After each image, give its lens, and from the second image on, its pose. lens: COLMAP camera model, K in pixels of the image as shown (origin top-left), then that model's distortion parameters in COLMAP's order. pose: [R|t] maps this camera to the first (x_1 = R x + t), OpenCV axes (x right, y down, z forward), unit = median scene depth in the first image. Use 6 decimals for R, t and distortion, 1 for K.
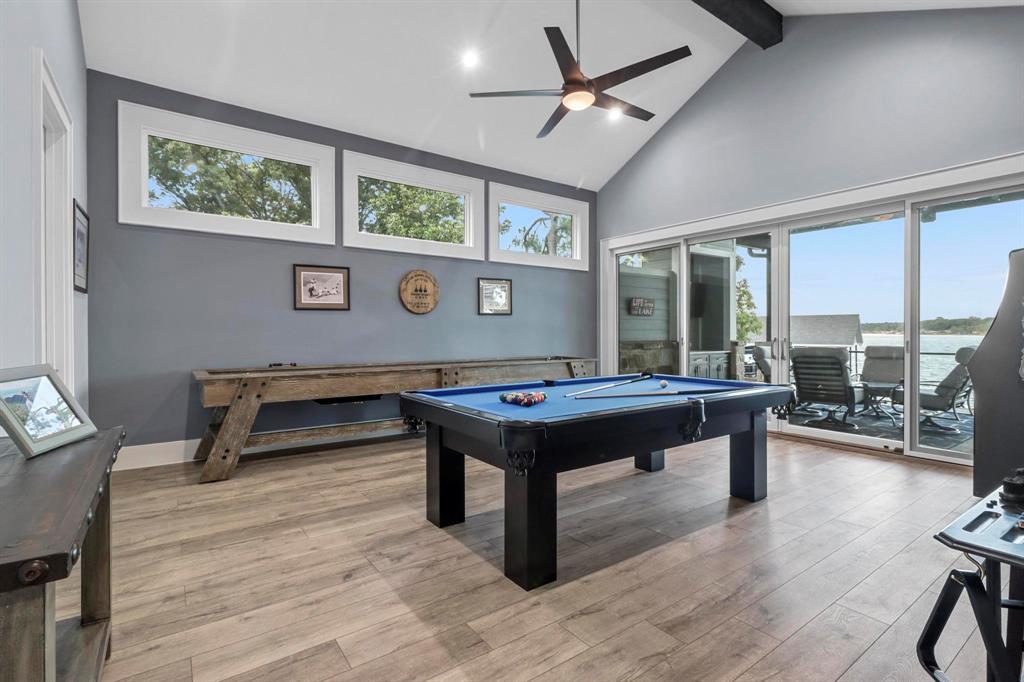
lens RADIAL K [[474.7, 0, 501.6], [0, 474.7, 336.0], [0, 0, 1]] dist [-0.001299, -0.001784]
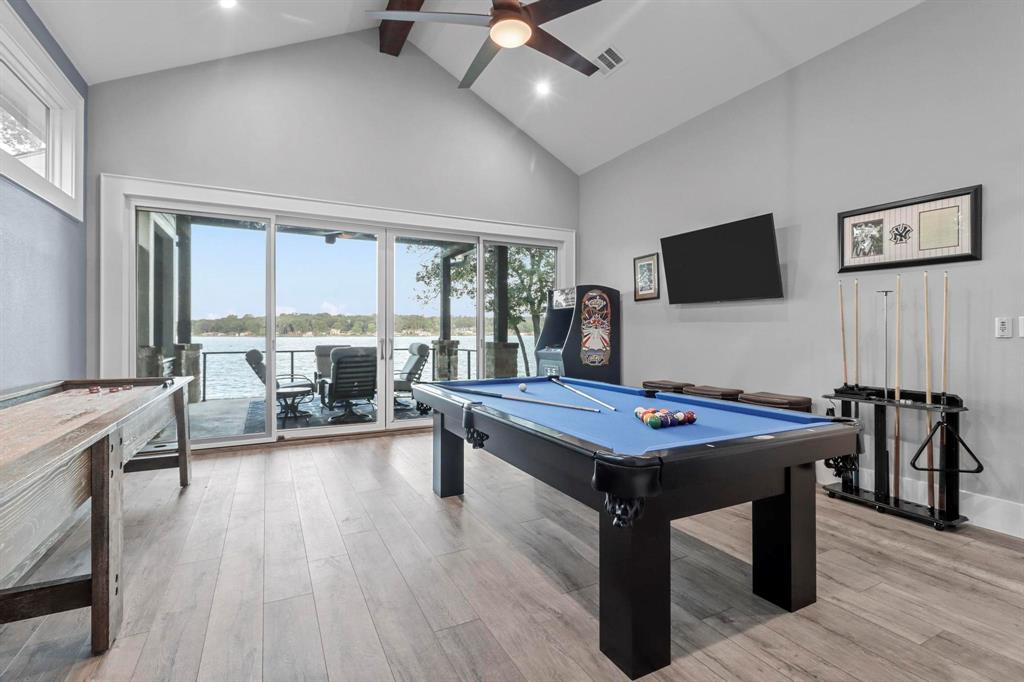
lens RADIAL K [[474.7, 0, 504.4], [0, 474.7, 335.1], [0, 0, 1]] dist [-0.001299, -0.001784]
pose [[0.146106, -0.003786, 0.989262, -0.801521], [0.008610, 0.999960, 0.002556, -0.007432], [-0.989231, 0.008144, 0.146133, 1.204083]]
